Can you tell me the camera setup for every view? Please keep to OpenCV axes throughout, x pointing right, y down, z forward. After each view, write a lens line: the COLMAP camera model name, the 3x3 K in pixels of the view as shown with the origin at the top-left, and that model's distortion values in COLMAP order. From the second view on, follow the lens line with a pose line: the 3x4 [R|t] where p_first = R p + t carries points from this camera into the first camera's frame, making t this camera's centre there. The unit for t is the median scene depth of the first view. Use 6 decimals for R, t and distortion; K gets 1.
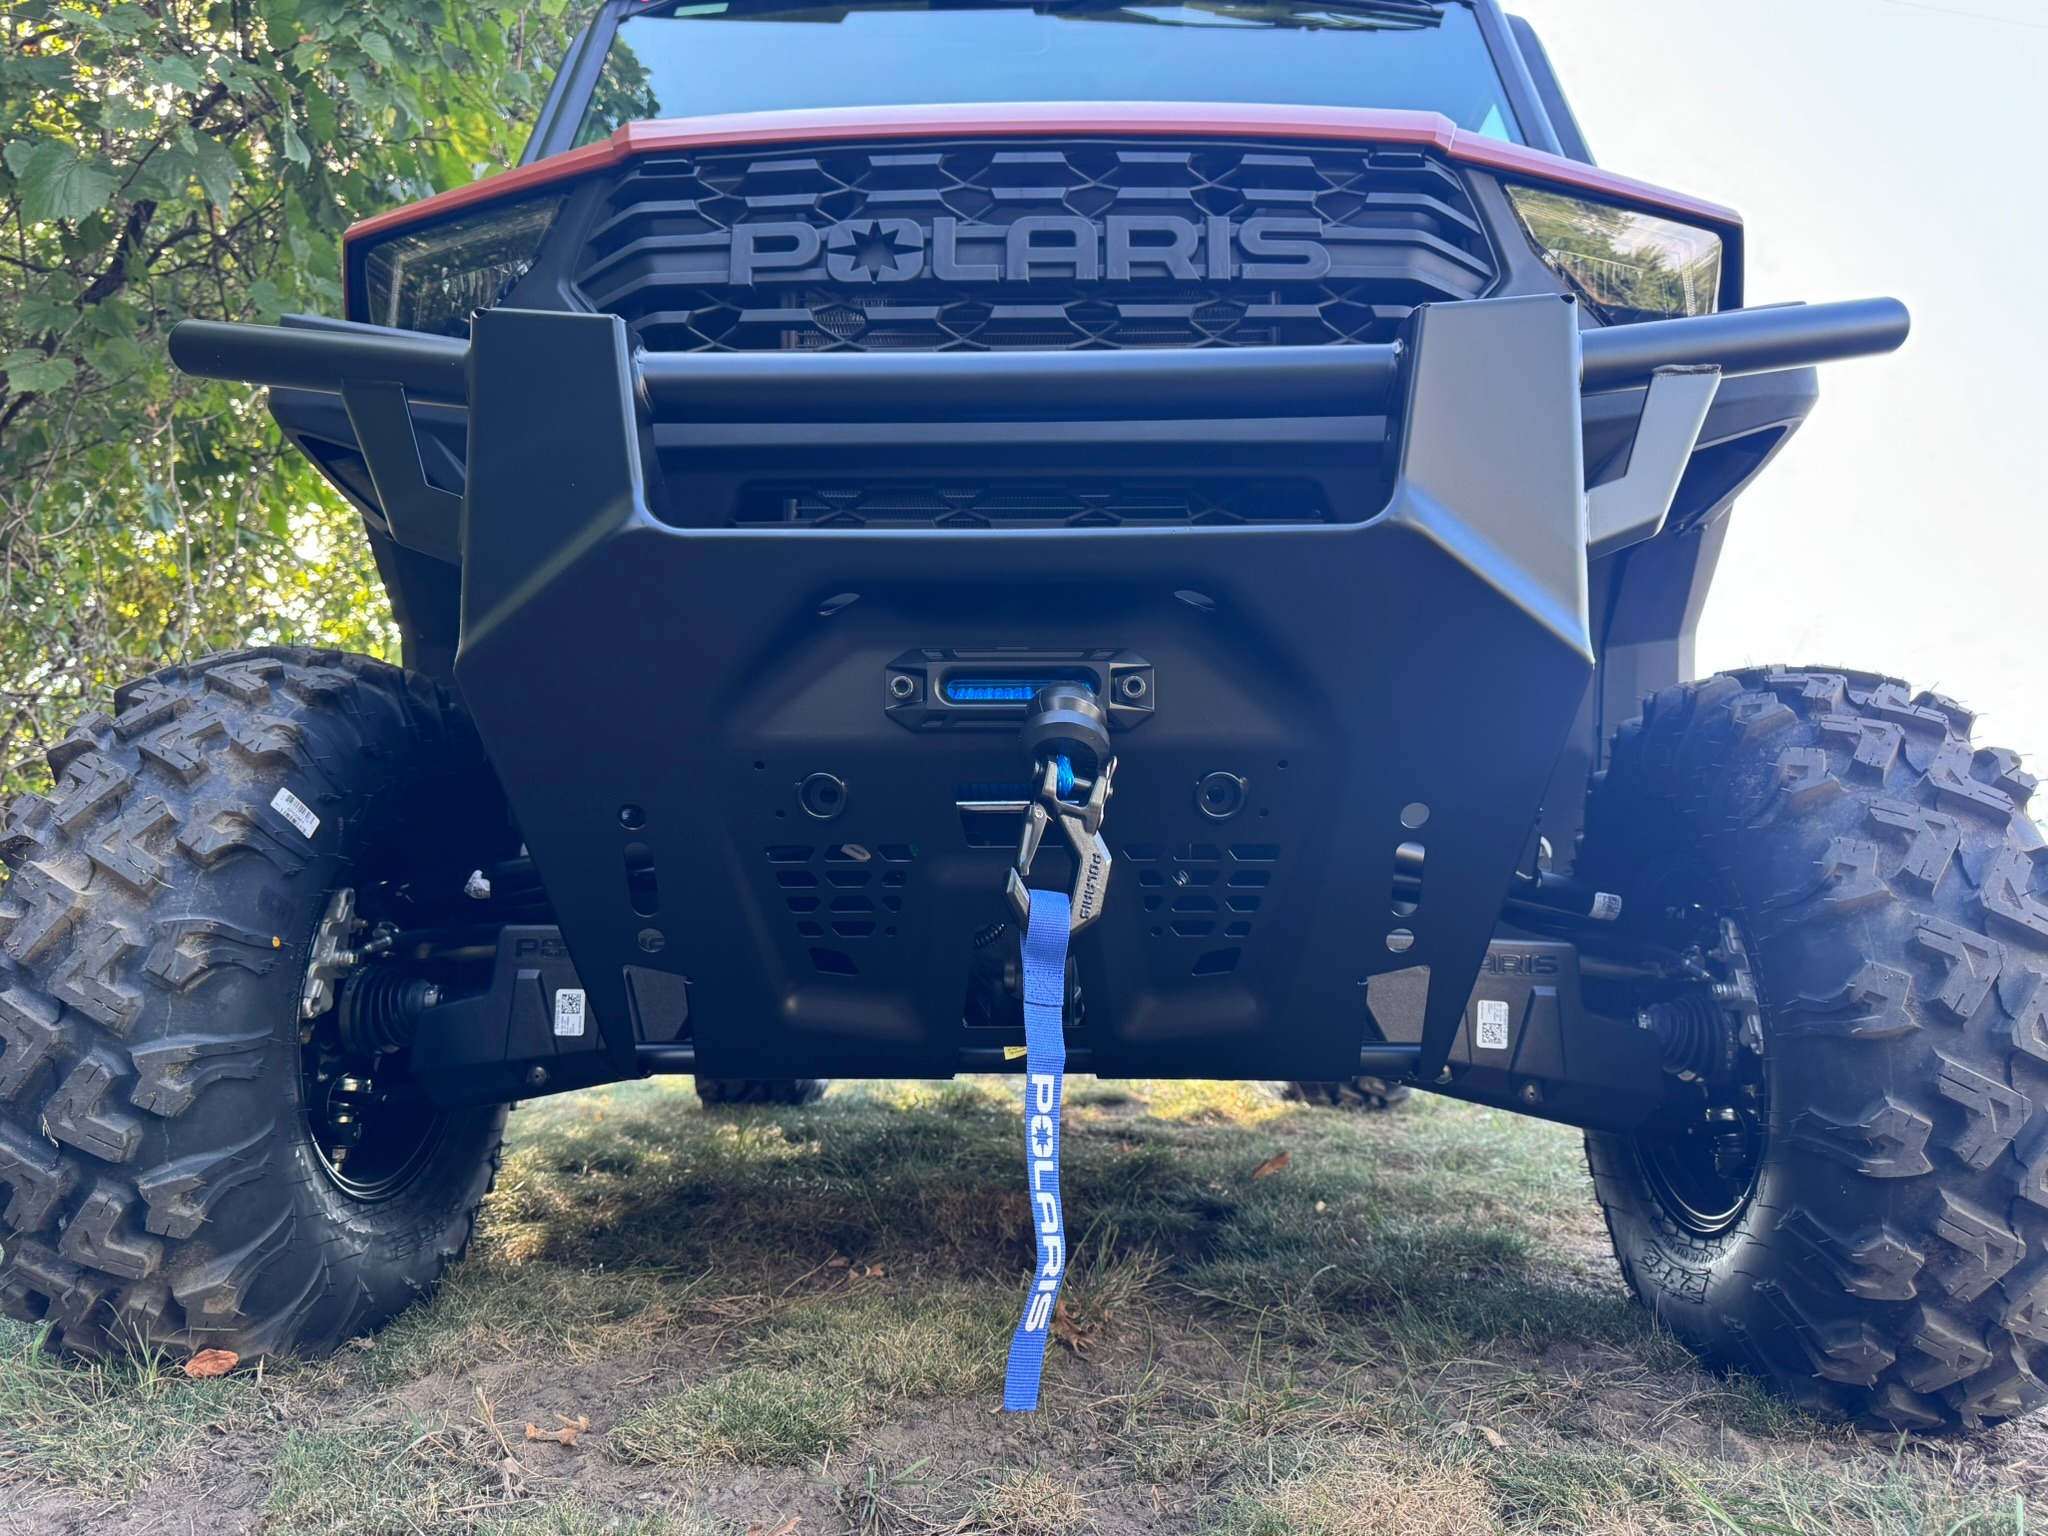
lens RADIAL K [[1466.7, 0, 1024.0], [0, 1466.7, 768.0], [0, 0, 1]] dist [0.055852, 0.002905]
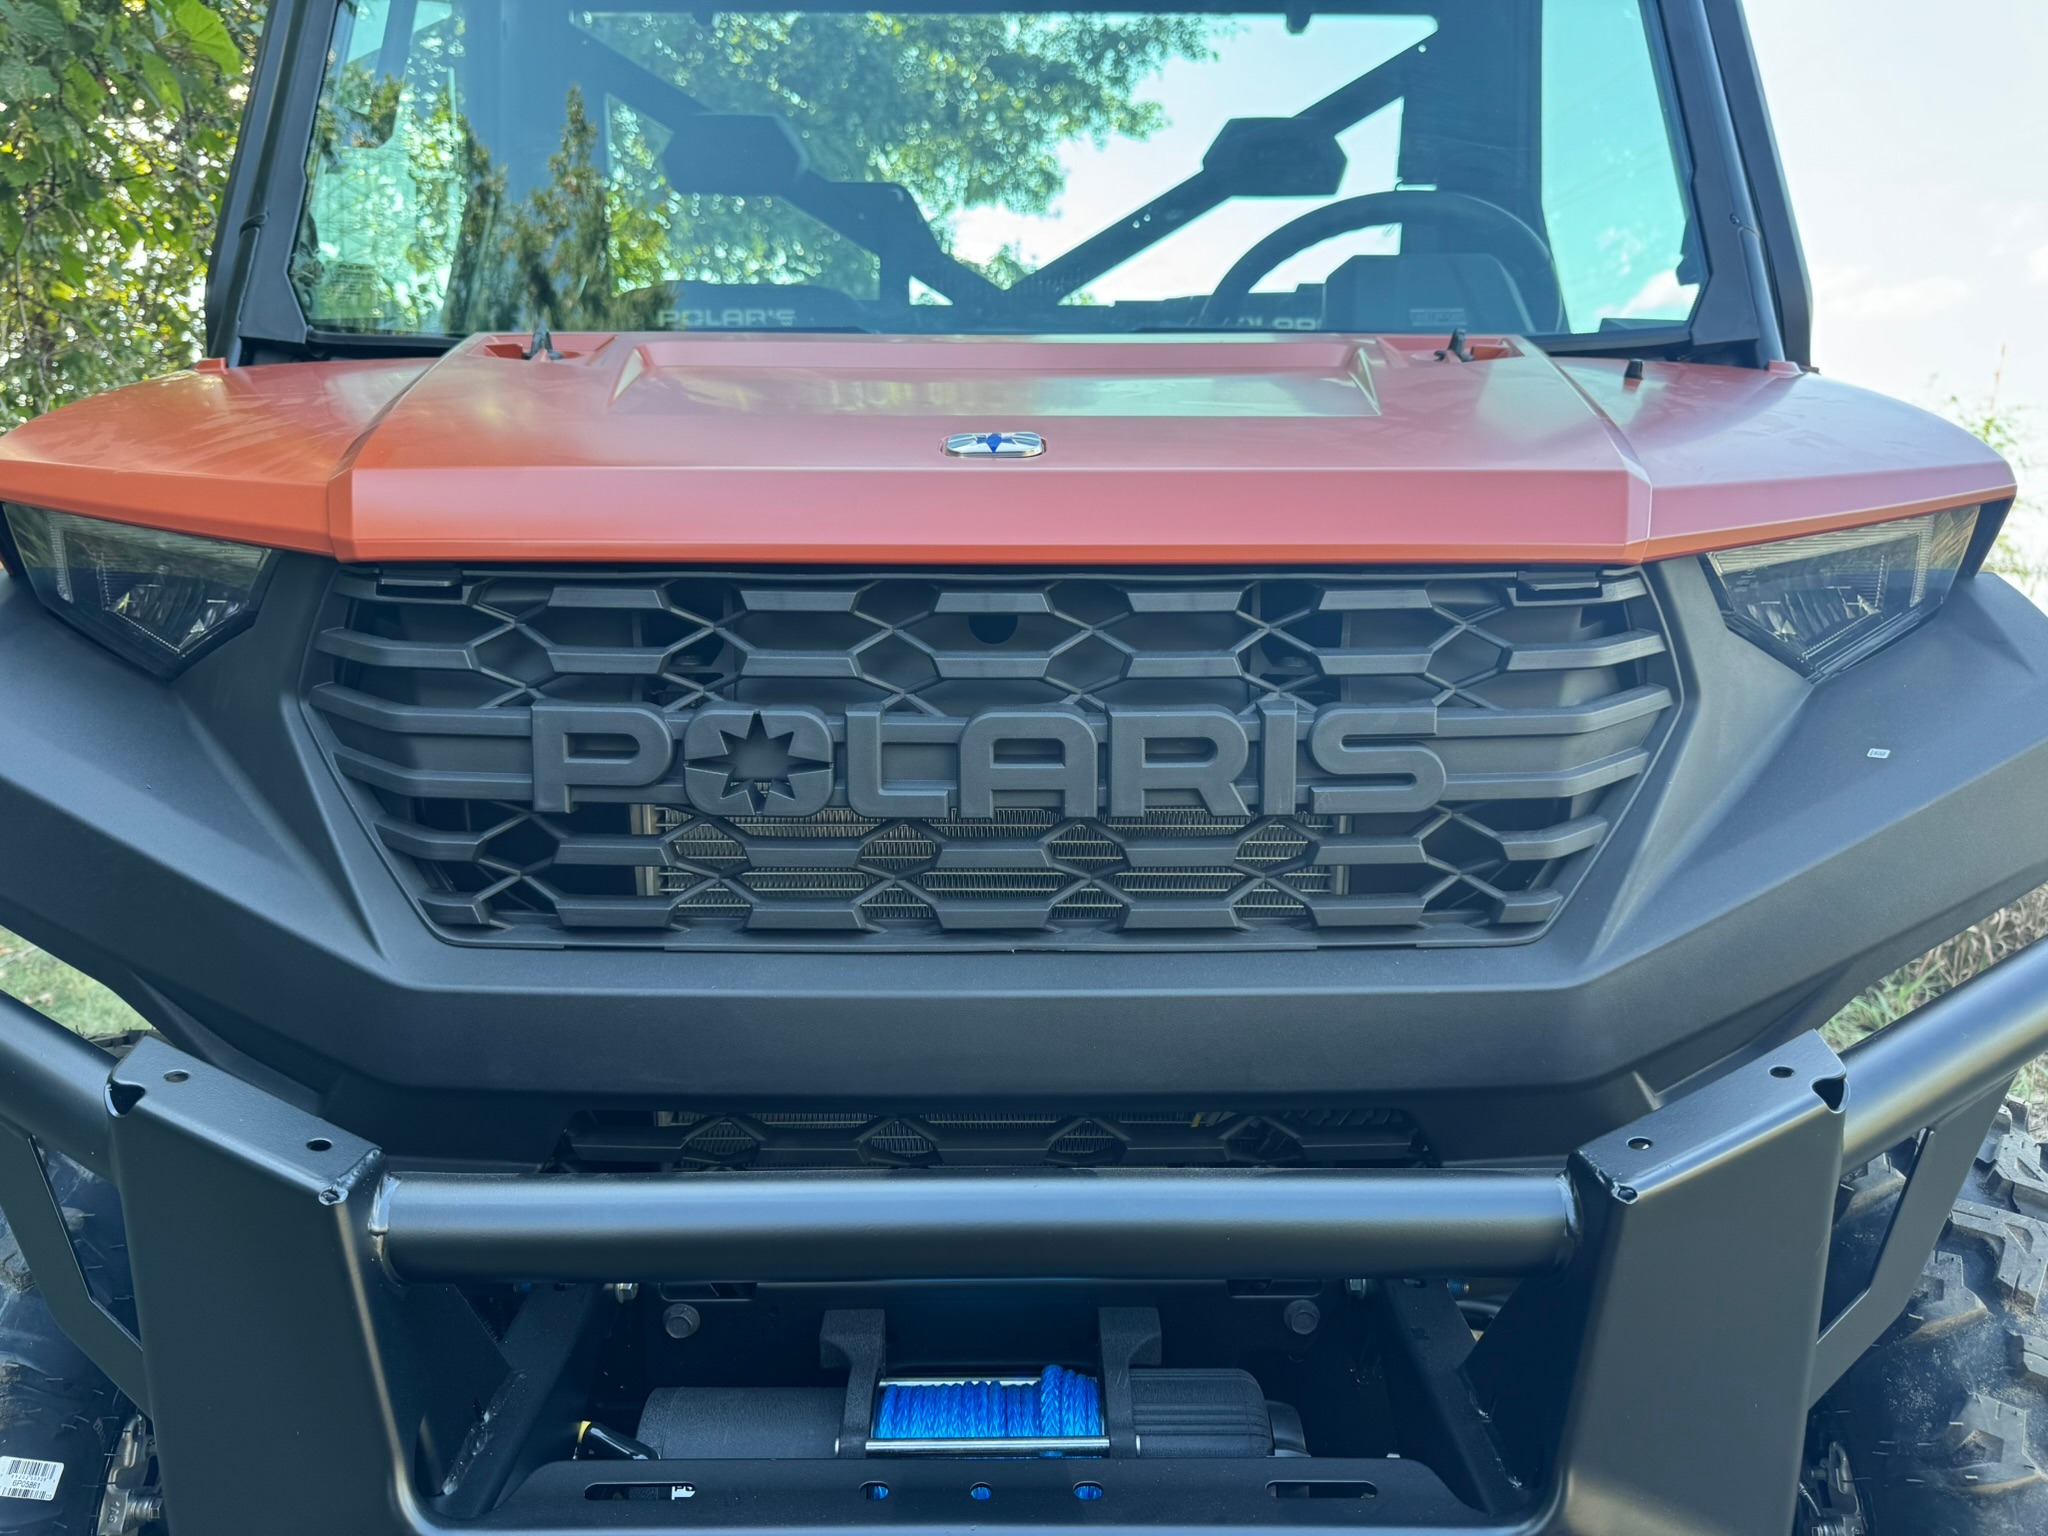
lens RADIAL K [[1388.6, 0, 1020.4], [0, 1388.6, 813.2], [0, 0, 1]] dist [0.083519, -0.003067]
pose [[0.999385, -0.010130, 0.033558, -0.005703], [-0.002414, 0.935167, 0.354198, -0.548743], [-0.034971, -0.354061, 0.934568, 0.410994]]
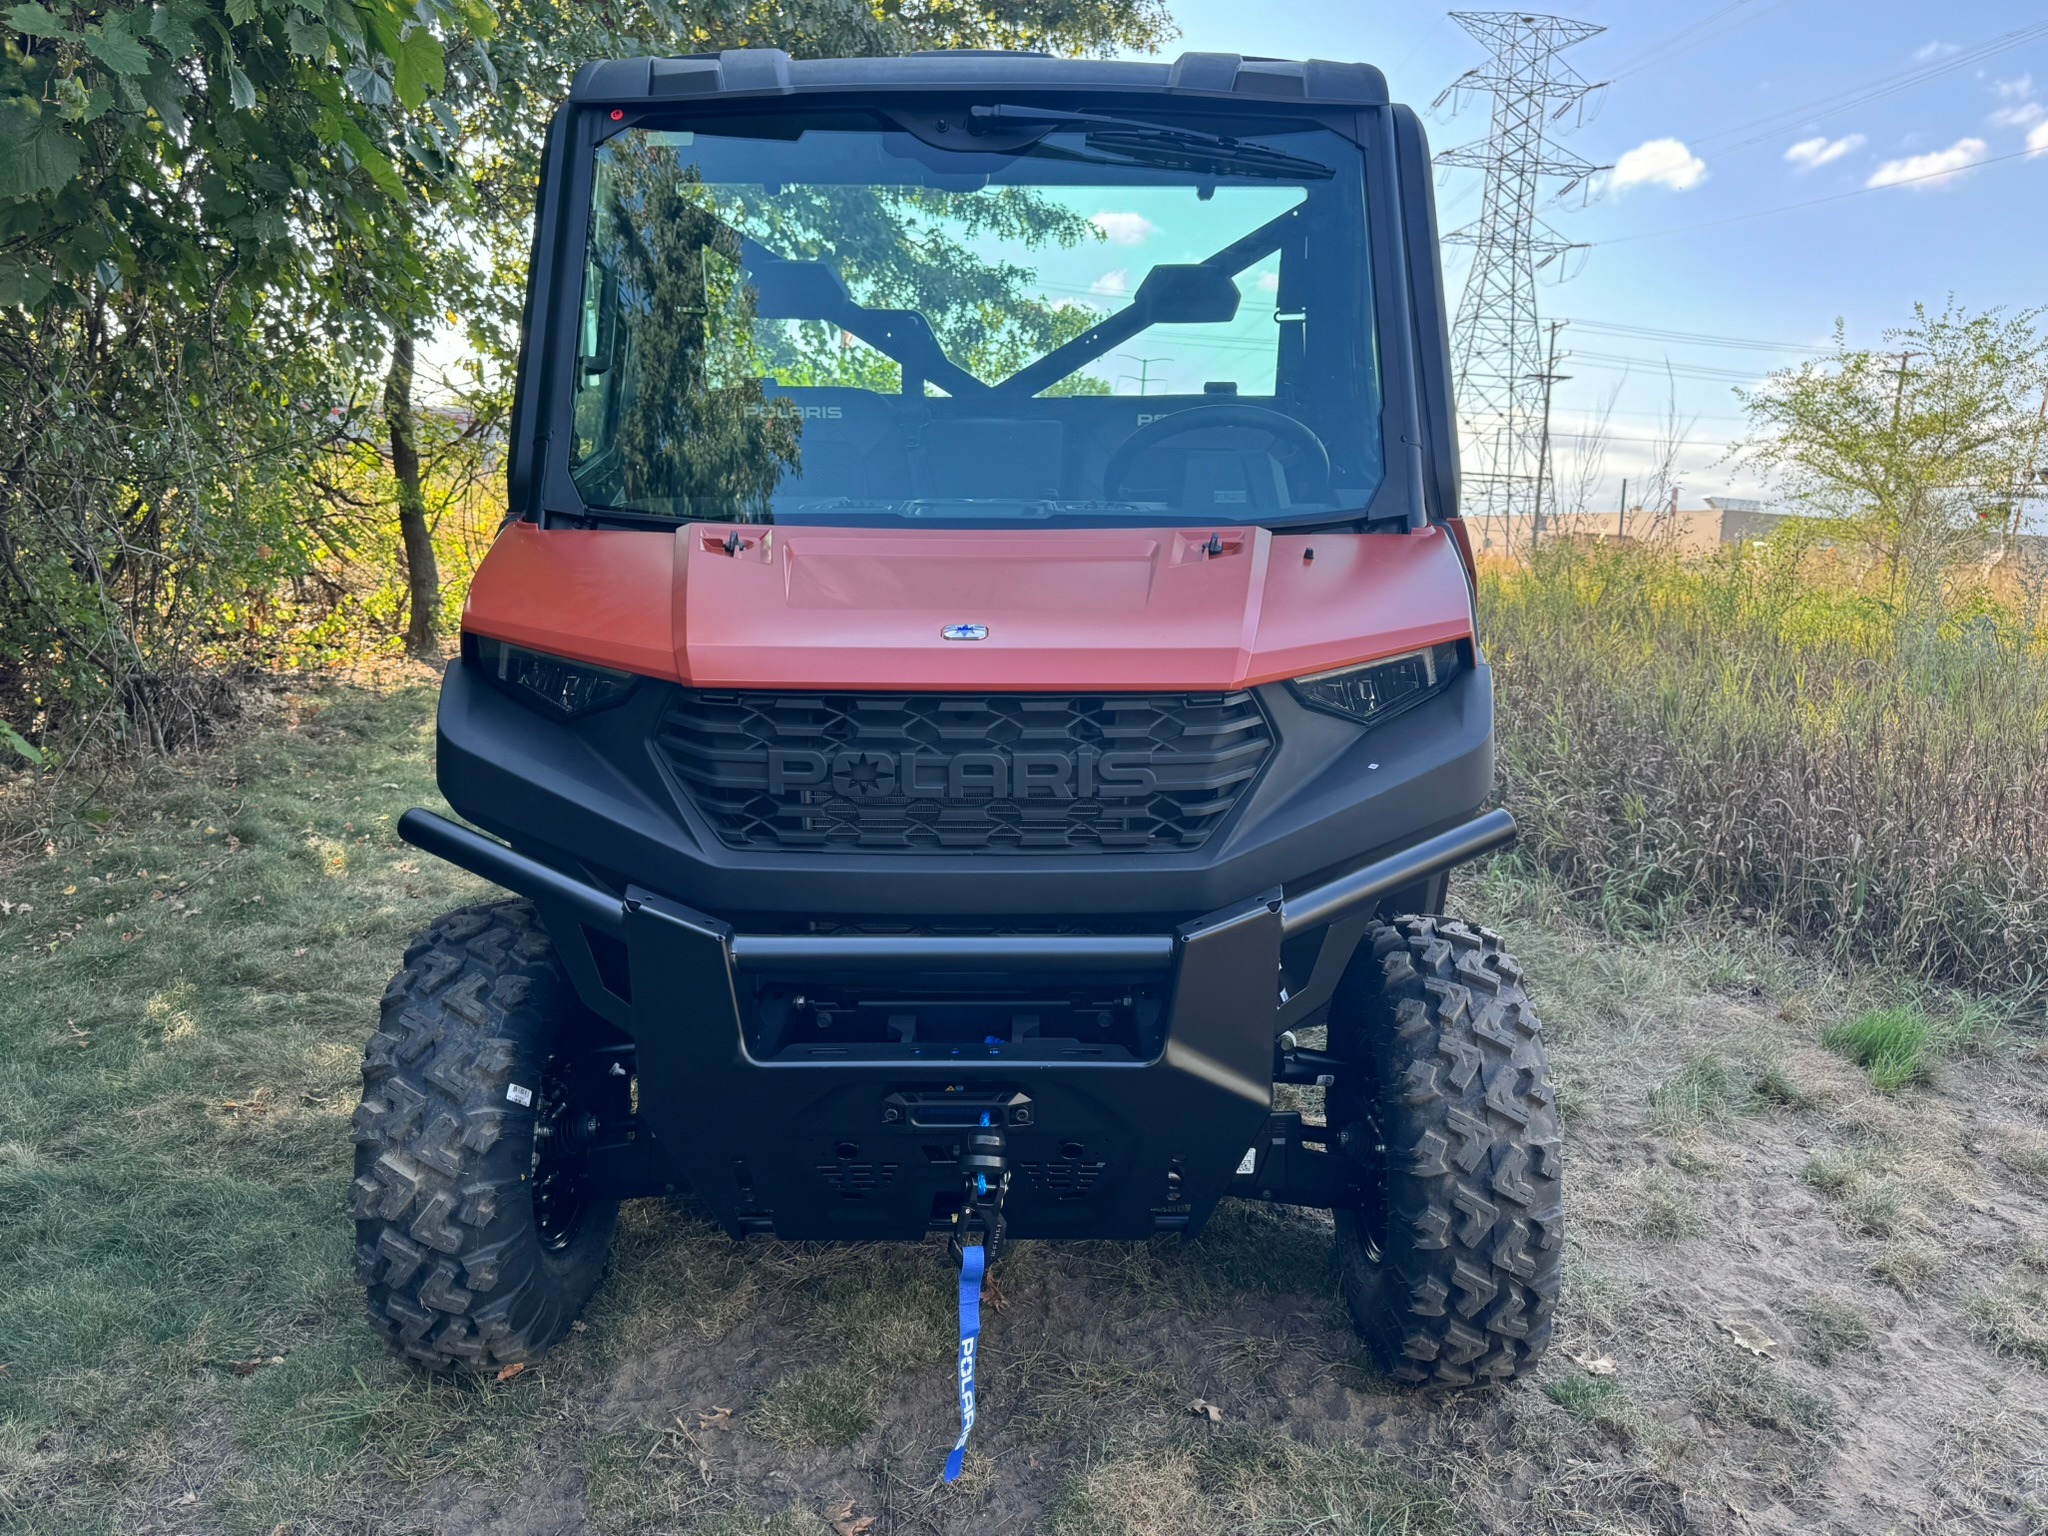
lens RADIAL K [[1563.0, 0, 1024.0], [0, 1563.0, 768.0], [0, 0, 1]] dist [0.173040, -0.003187]
pose [[0.999697, -0.006653, 0.023719, 0.028158], [-0.002805, 0.925837, 0.377913, -0.976502], [-0.024474, -0.377865, 0.925537, -0.518624]]
